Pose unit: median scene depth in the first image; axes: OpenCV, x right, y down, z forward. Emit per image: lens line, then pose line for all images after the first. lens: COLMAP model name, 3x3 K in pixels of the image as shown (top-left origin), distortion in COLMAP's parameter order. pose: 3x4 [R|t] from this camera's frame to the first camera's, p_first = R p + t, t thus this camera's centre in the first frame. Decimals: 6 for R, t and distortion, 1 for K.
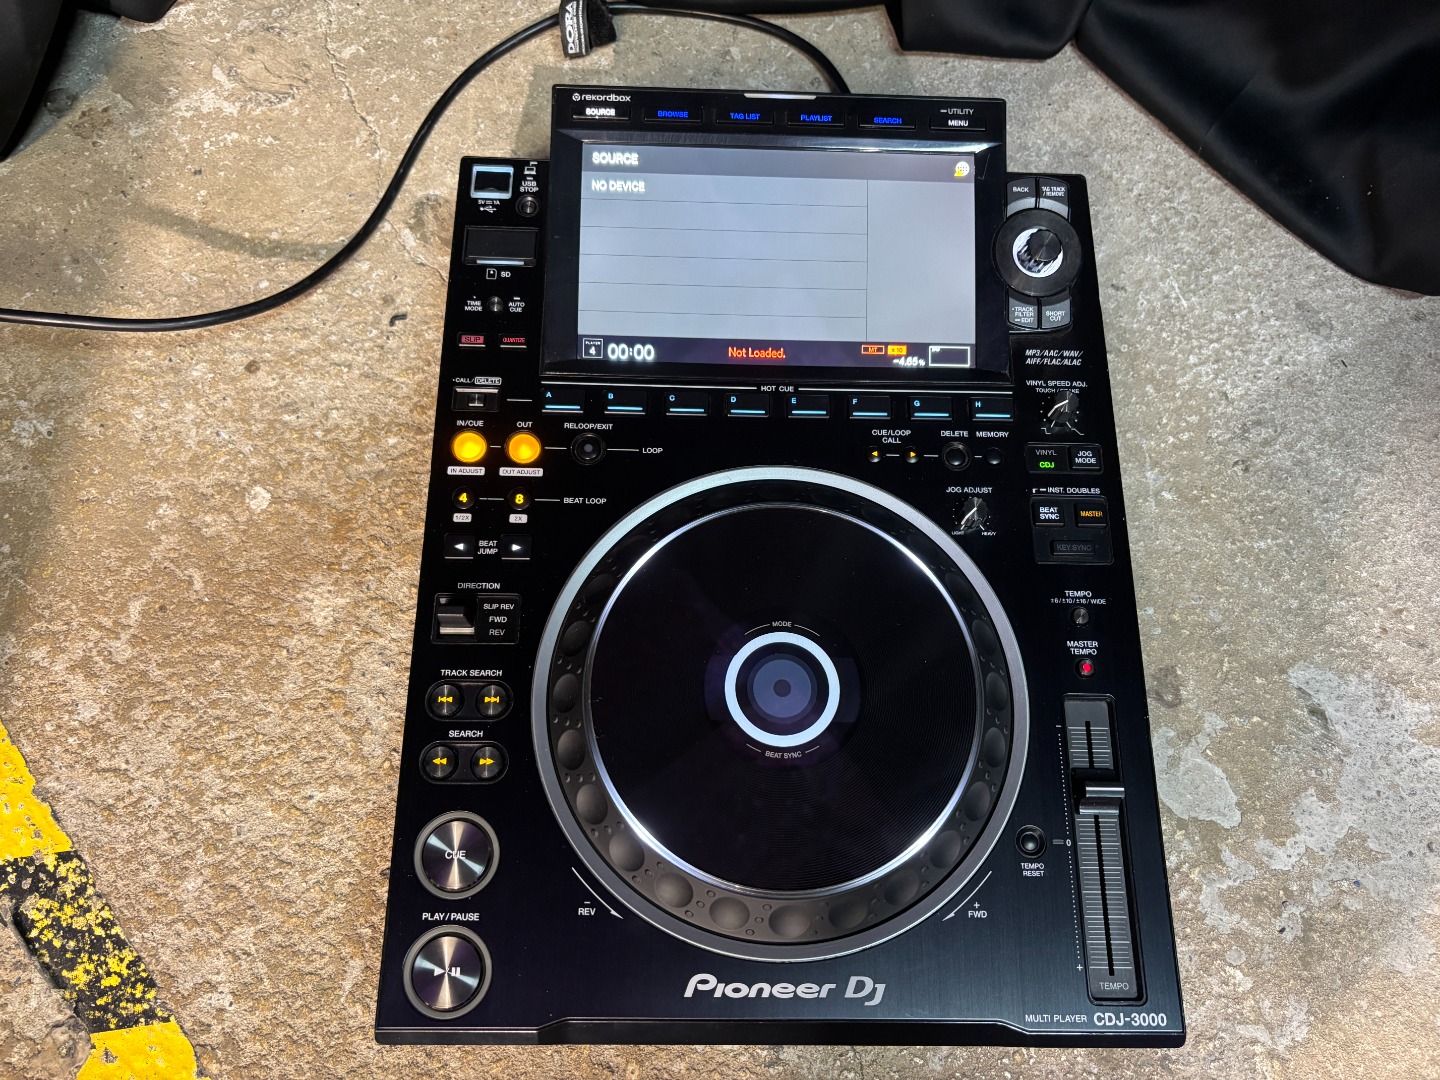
lens RADIAL K [[1105.6, 0, 724.3], [0, 1105.6, 548.7], [0, 0, 1]] dist [0.030465, -0.033548]
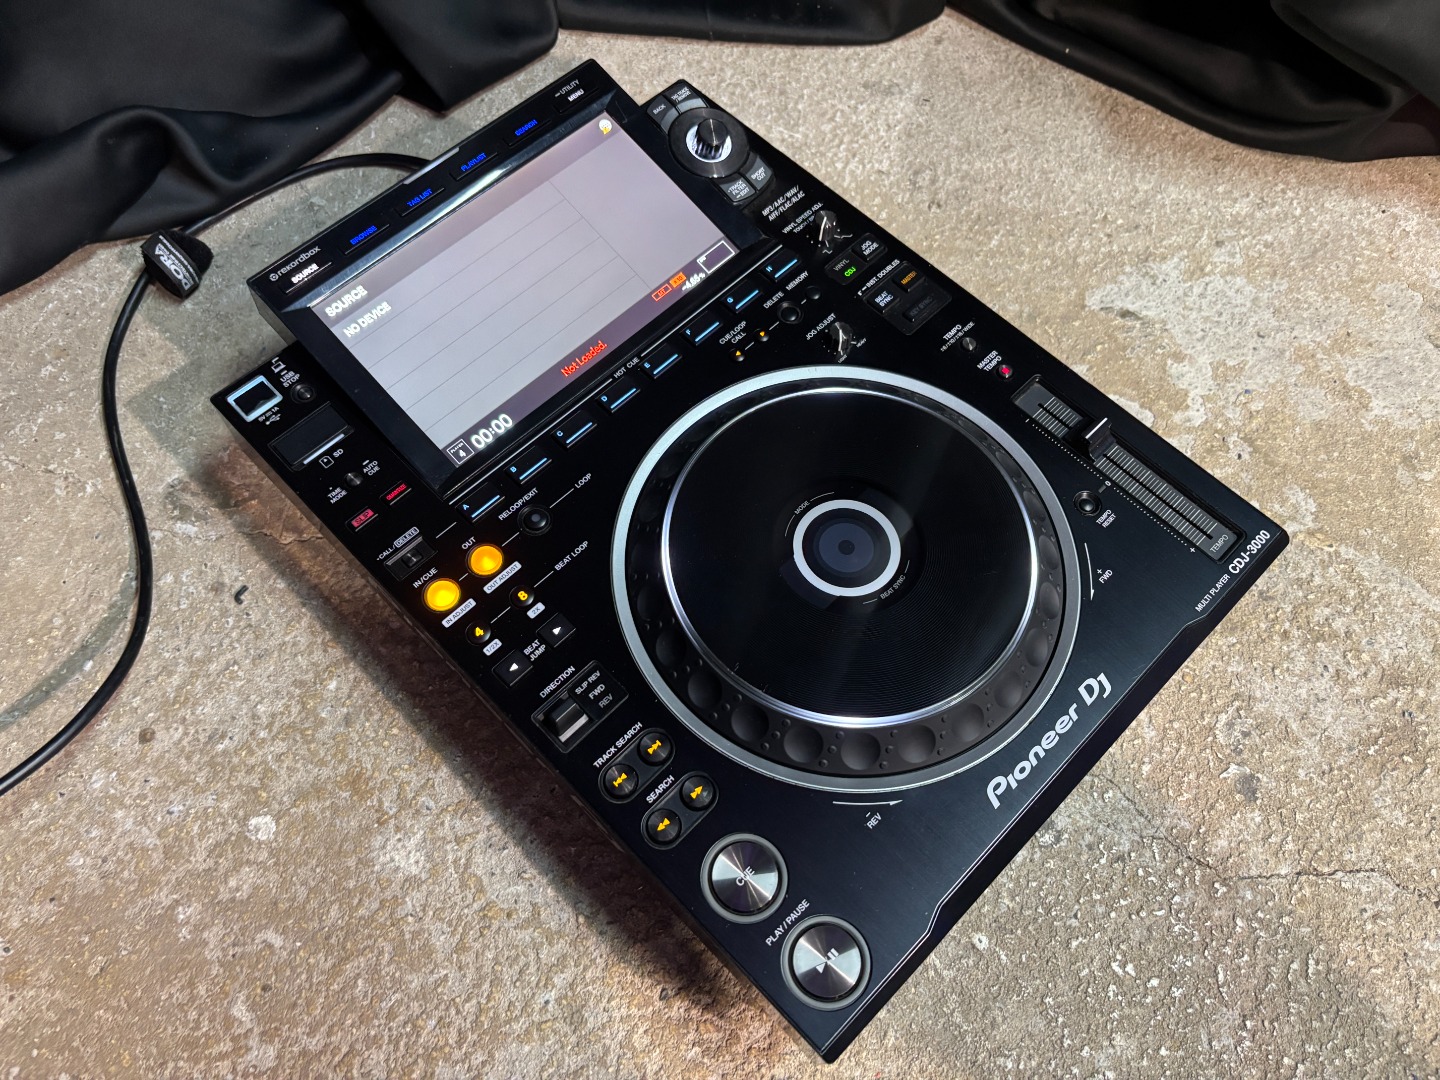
lens RADIAL K [[1105.6, 0, 710.4], [0, 1105.6, 548.9], [0, 0, 1]] dist [0.030465, -0.033548]
pose [[0.707560, -0.645479, 0.287604, -0.303104], [0.671227, 0.741154, 0.012052, 0.023098], [-0.220939, 0.184520, 0.957673, 0.008694]]
